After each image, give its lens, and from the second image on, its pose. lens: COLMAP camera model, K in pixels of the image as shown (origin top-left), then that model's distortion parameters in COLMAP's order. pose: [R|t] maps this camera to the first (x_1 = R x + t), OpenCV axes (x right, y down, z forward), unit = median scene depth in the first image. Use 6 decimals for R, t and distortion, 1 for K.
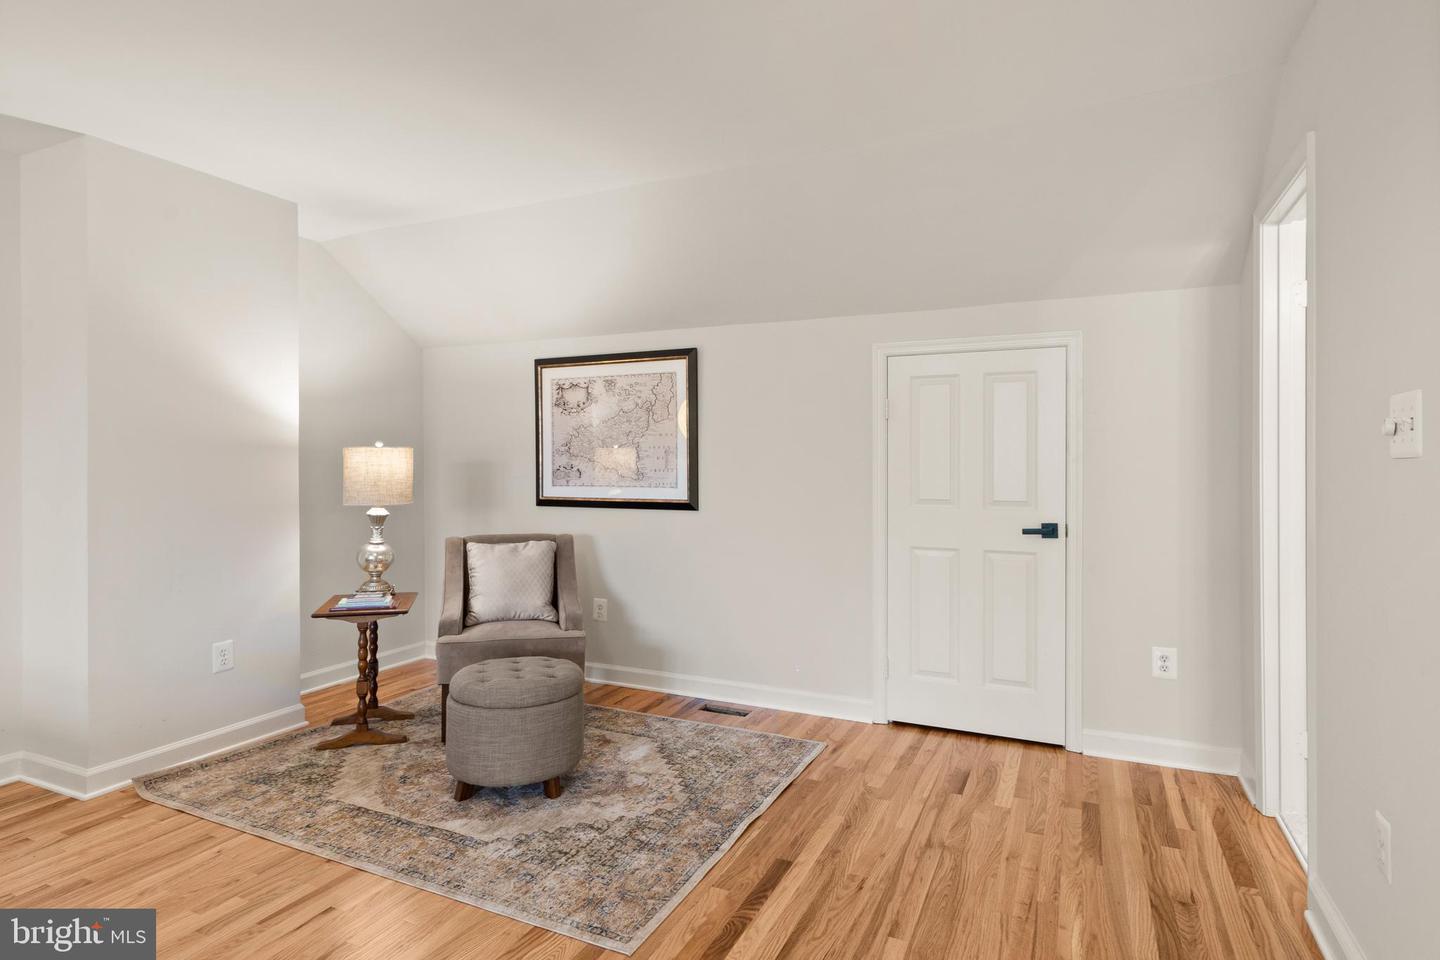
lens RADIAL K [[765.1, 0, 719.7], [0, 765.1, 468.5], [0, 0, 1]] dist [-0.005173, -0.000445]
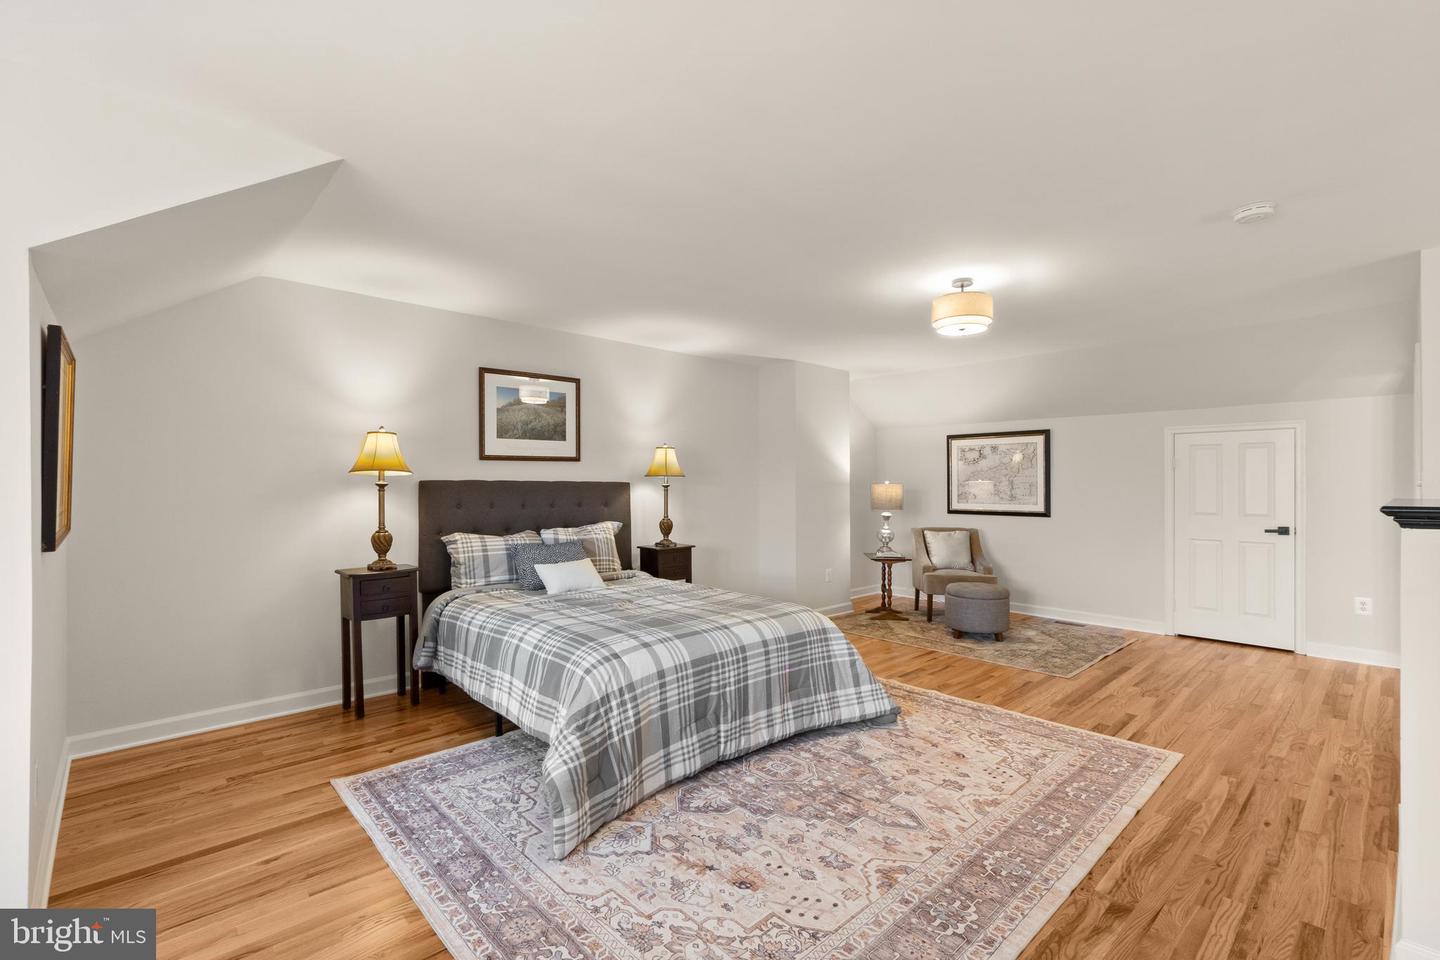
lens RADIAL K [[632.2, 0, 722.9], [0, 632.2, 487.3], [0, 0, 1]] dist [0.002434, 0.000632]
pose [[0.930805, 0.002886, -0.365504, -0.232573], [-0.004922, 0.999977, -0.004640, -0.007143], [0.365483, 0.006118, 0.930798, -0.803746]]
